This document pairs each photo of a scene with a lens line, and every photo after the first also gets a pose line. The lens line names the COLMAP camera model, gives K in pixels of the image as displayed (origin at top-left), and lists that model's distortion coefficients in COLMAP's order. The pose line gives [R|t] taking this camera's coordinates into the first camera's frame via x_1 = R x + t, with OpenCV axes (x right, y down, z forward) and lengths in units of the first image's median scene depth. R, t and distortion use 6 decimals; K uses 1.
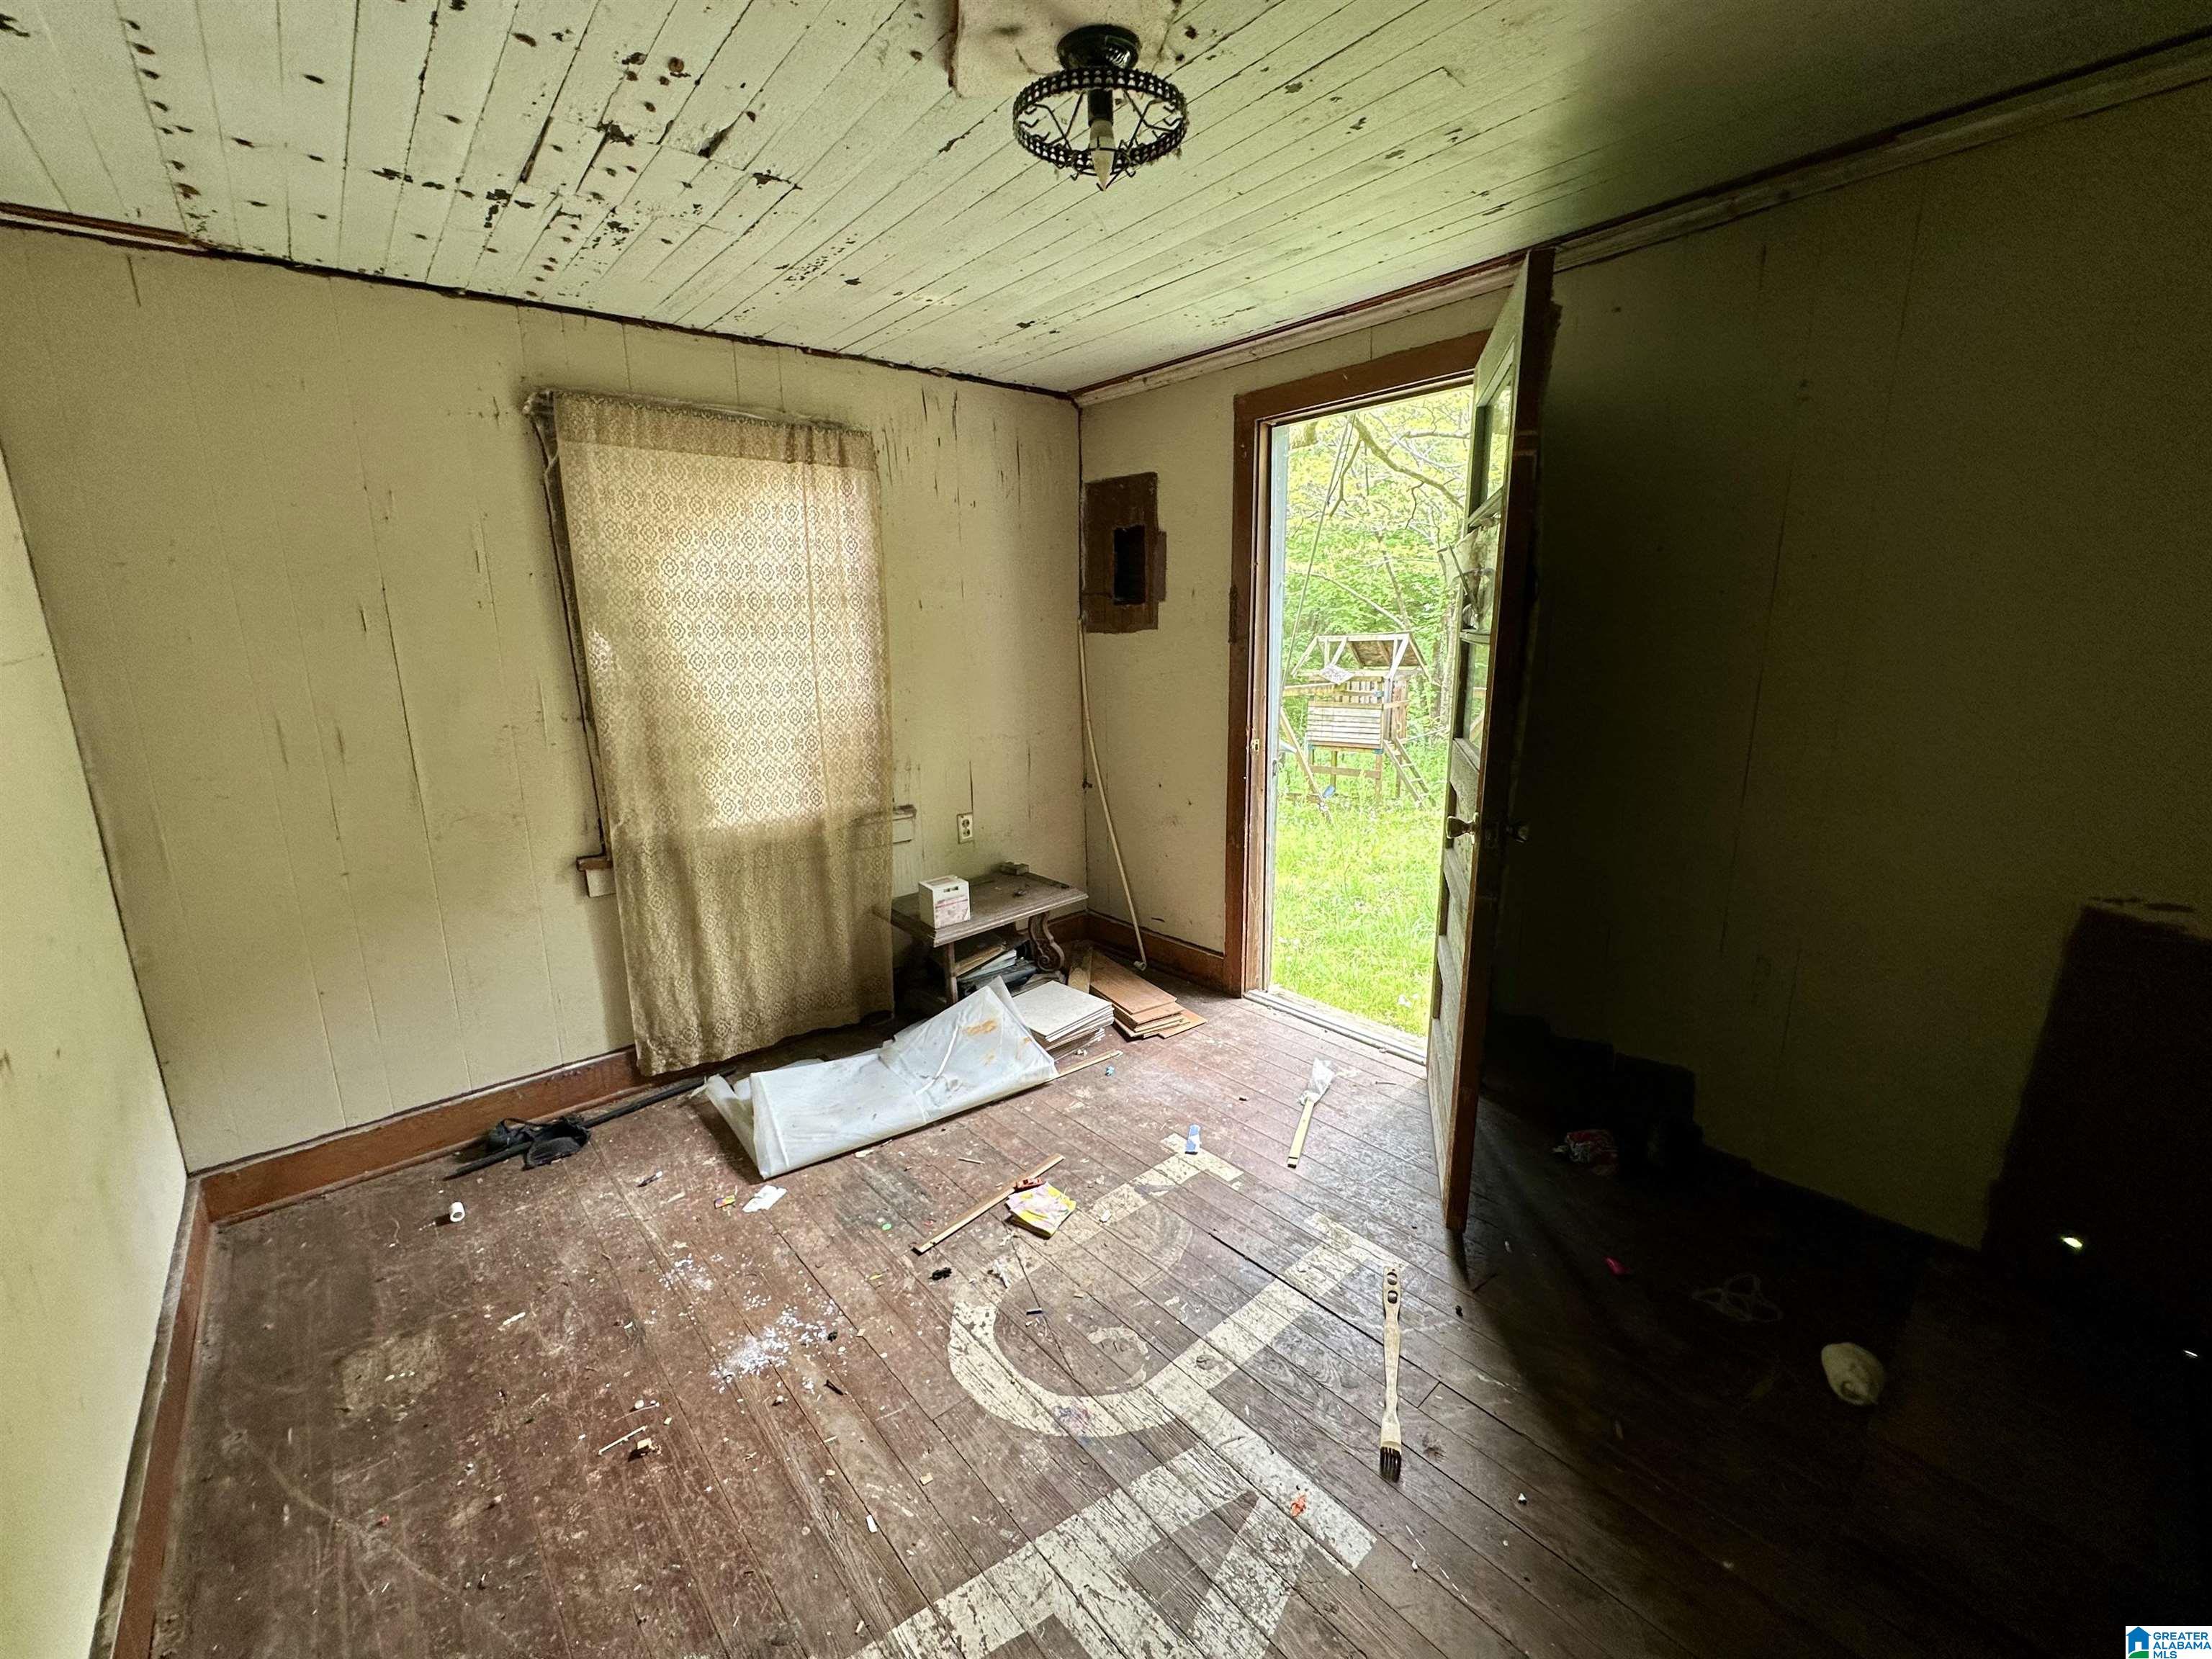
lens RADIAL K [[890.8, 0, 1104.5], [0, 890.8, 827.9], [0, 0, 1]] dist [-0.001556, 0.000715]
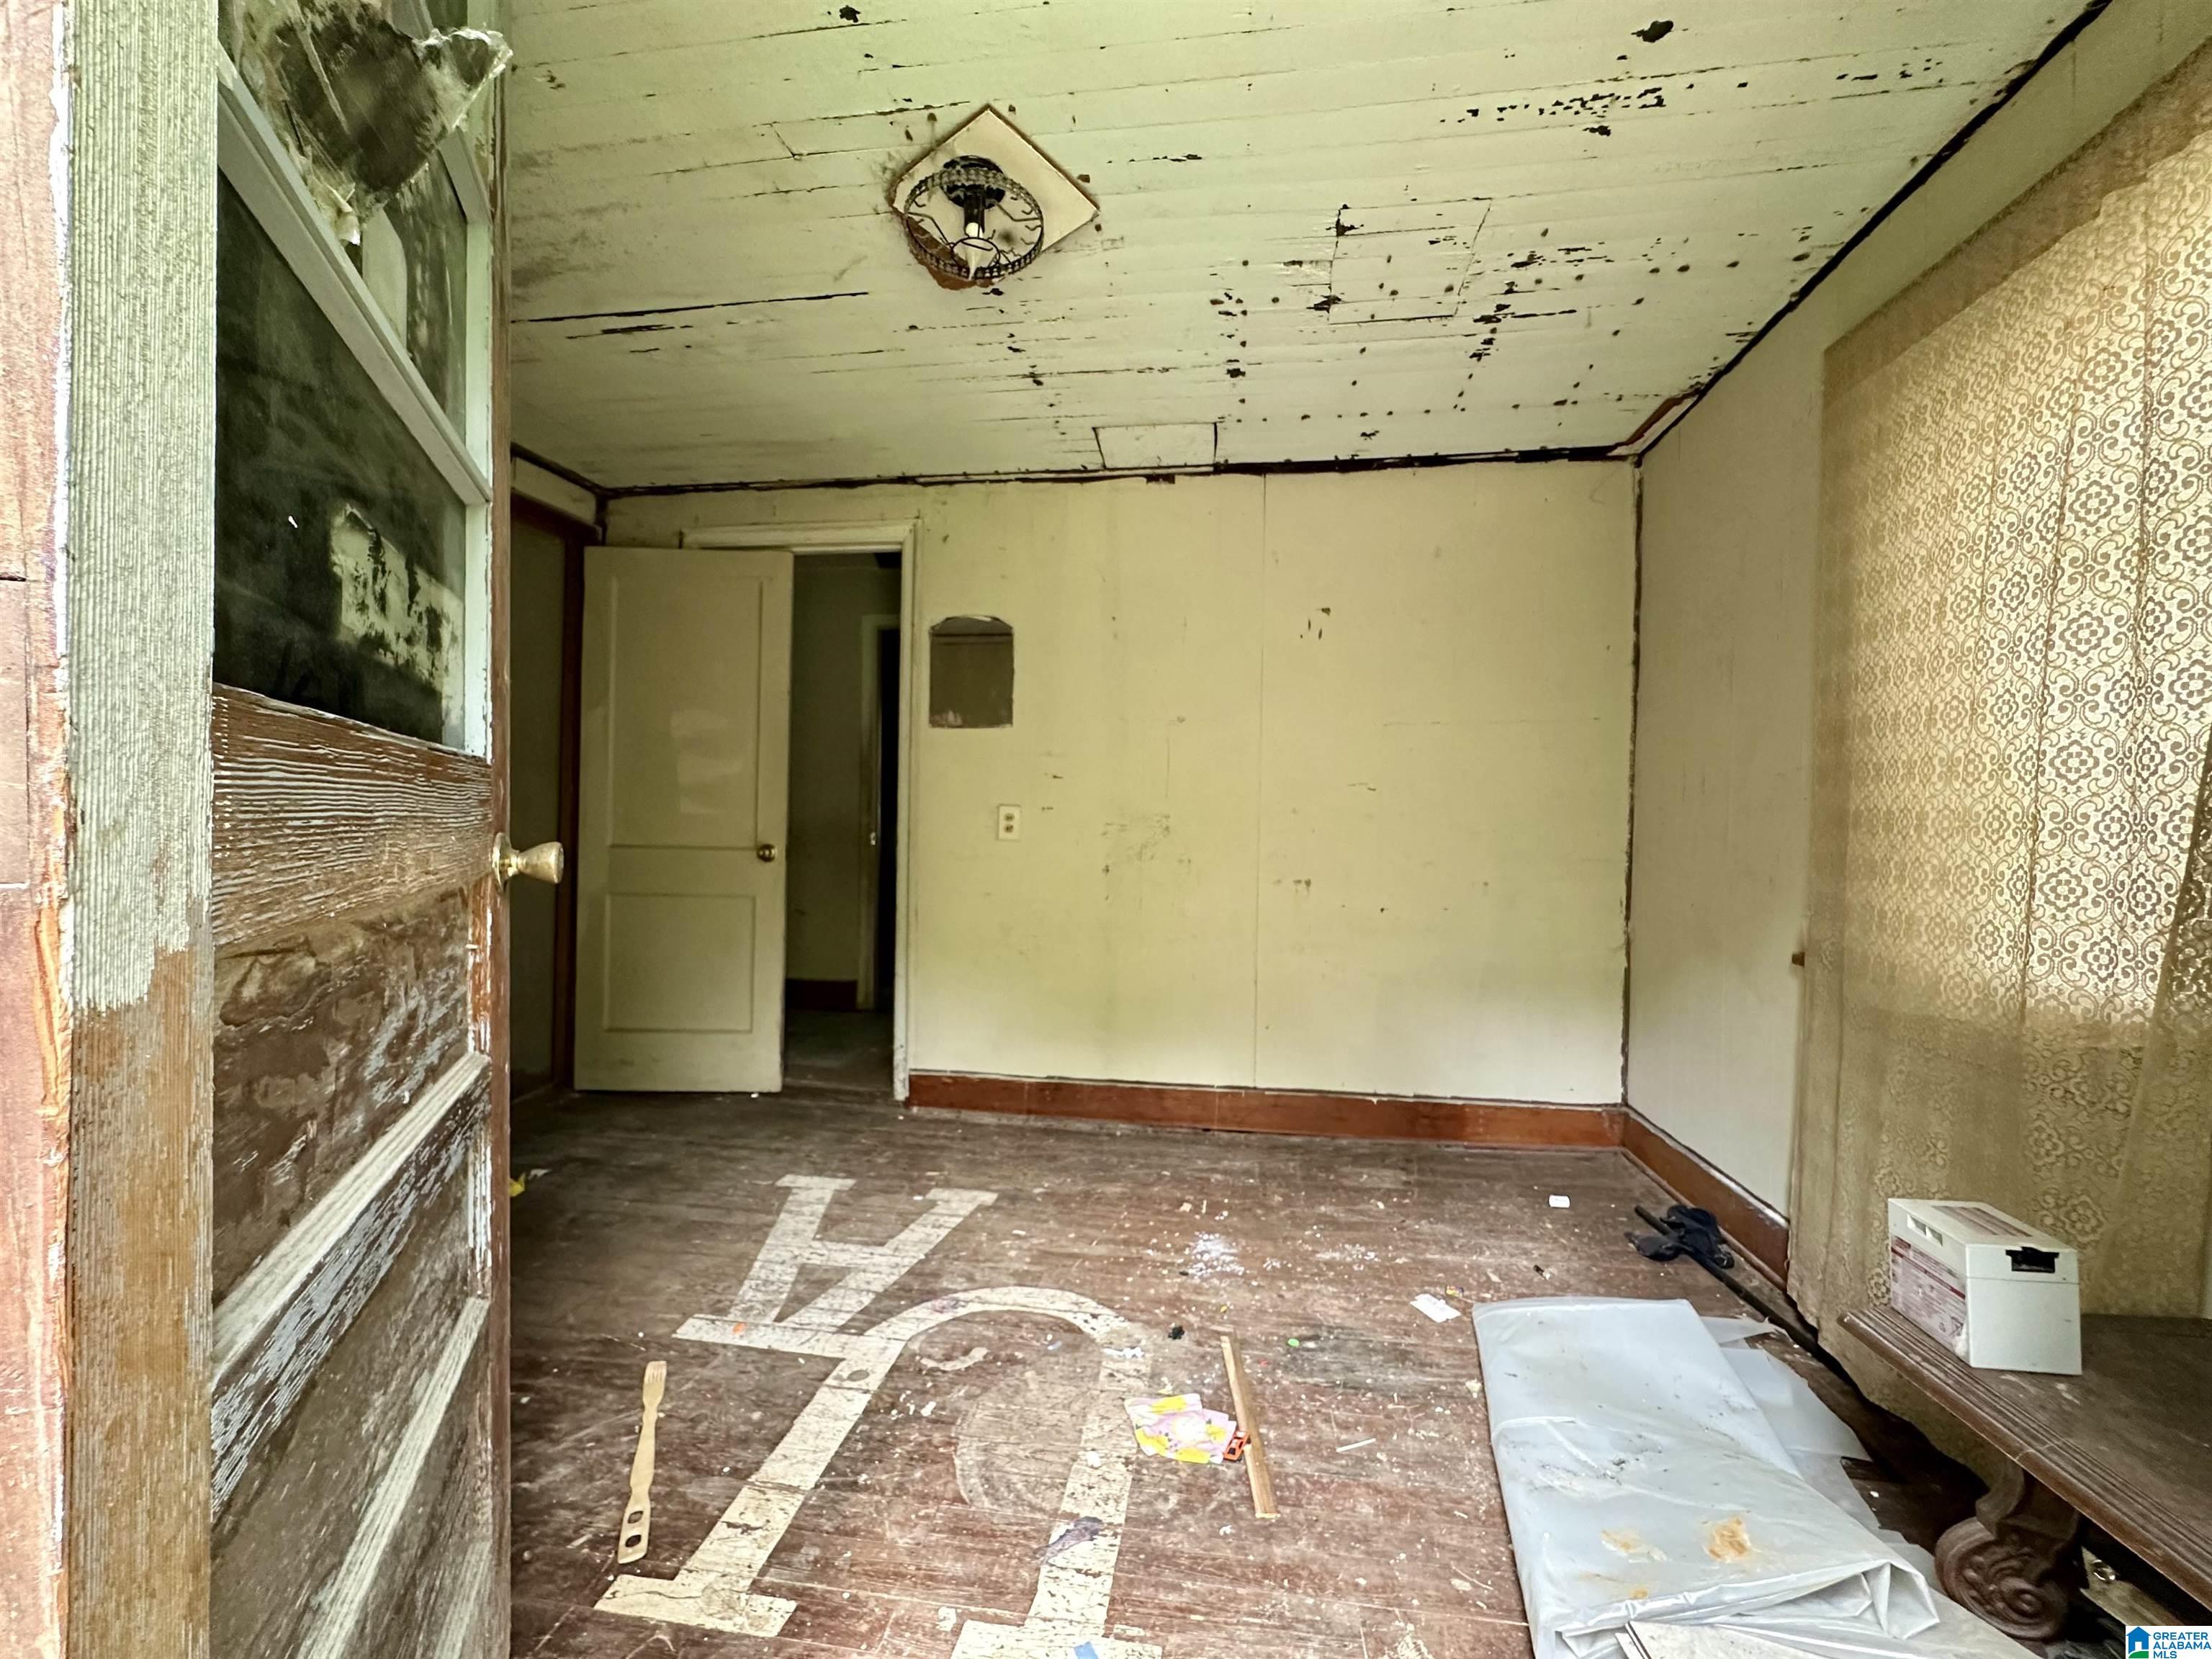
lens RADIAL K [[890.8, 0, 1104.5], [0, 890.8, 827.9], [0, 0, 1]] dist [-0.001556, 0.000715]
pose [[-0.757401, 0.013214, -0.652817, 0.506992], [-0.144614, 0.971571, 0.187449, -0.177095], [0.636735, 0.236381, -0.733957, 1.655720]]
